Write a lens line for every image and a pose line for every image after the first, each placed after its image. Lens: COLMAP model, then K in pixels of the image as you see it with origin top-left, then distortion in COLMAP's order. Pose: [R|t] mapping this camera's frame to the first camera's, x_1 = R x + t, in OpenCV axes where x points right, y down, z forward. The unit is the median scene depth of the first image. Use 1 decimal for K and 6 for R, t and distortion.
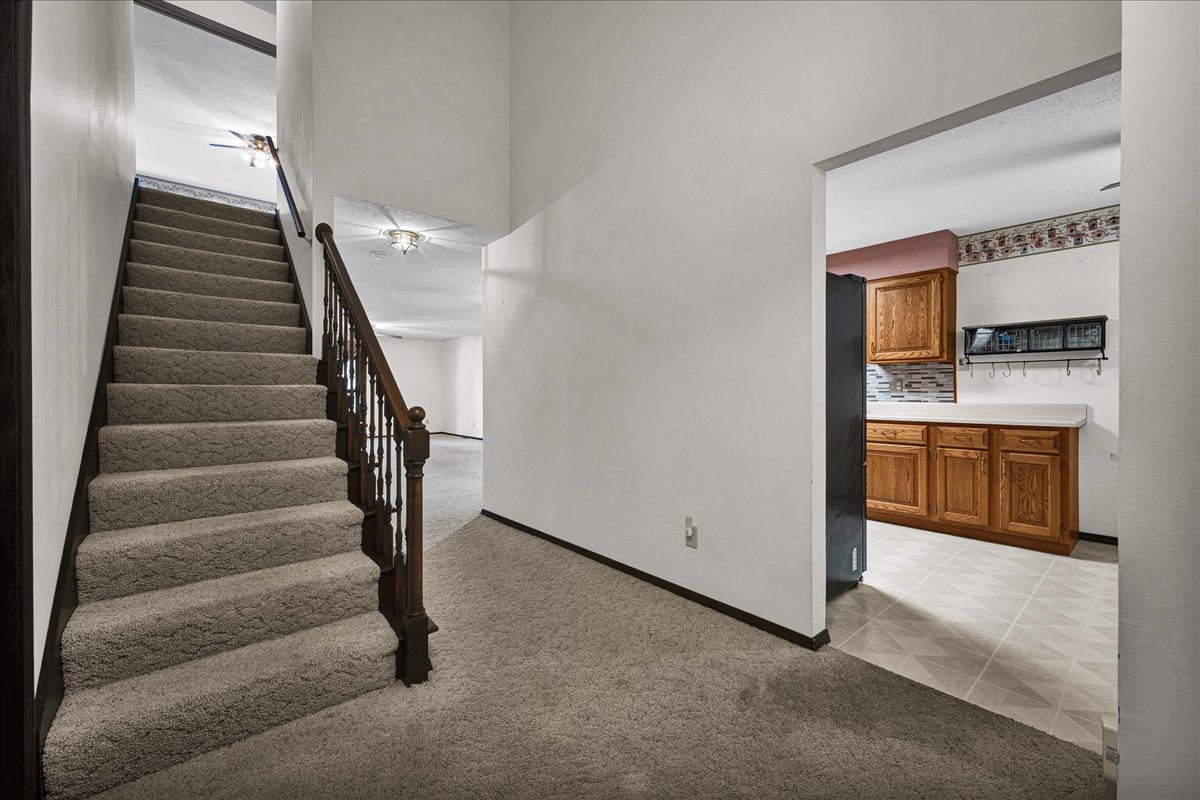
lens RADIAL K [[481.3, 0, 603.0], [0, 481.3, 393.4], [0, 0, 1]] dist [0.000294, 0.000012]
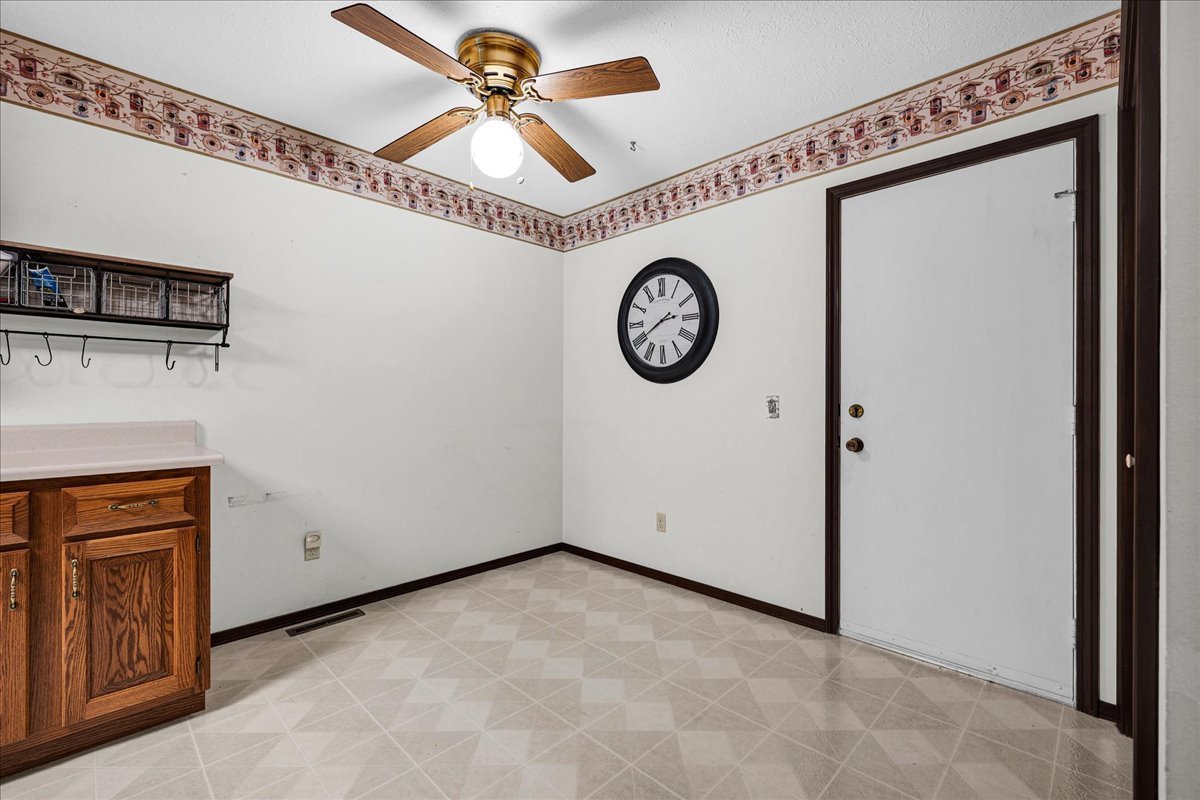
lens RADIAL K [[521.4, 0, 602.3], [0, 521.4, 394.5], [0, 0, 1]] dist [0.000030, 0.000074]
pose [[-0.094540, 0.006774, 0.995498, 0.319934], [0.000786, 0.999977, -0.006730, -0.004007], [-0.995521, 0.000146, -0.094543, 0.559832]]
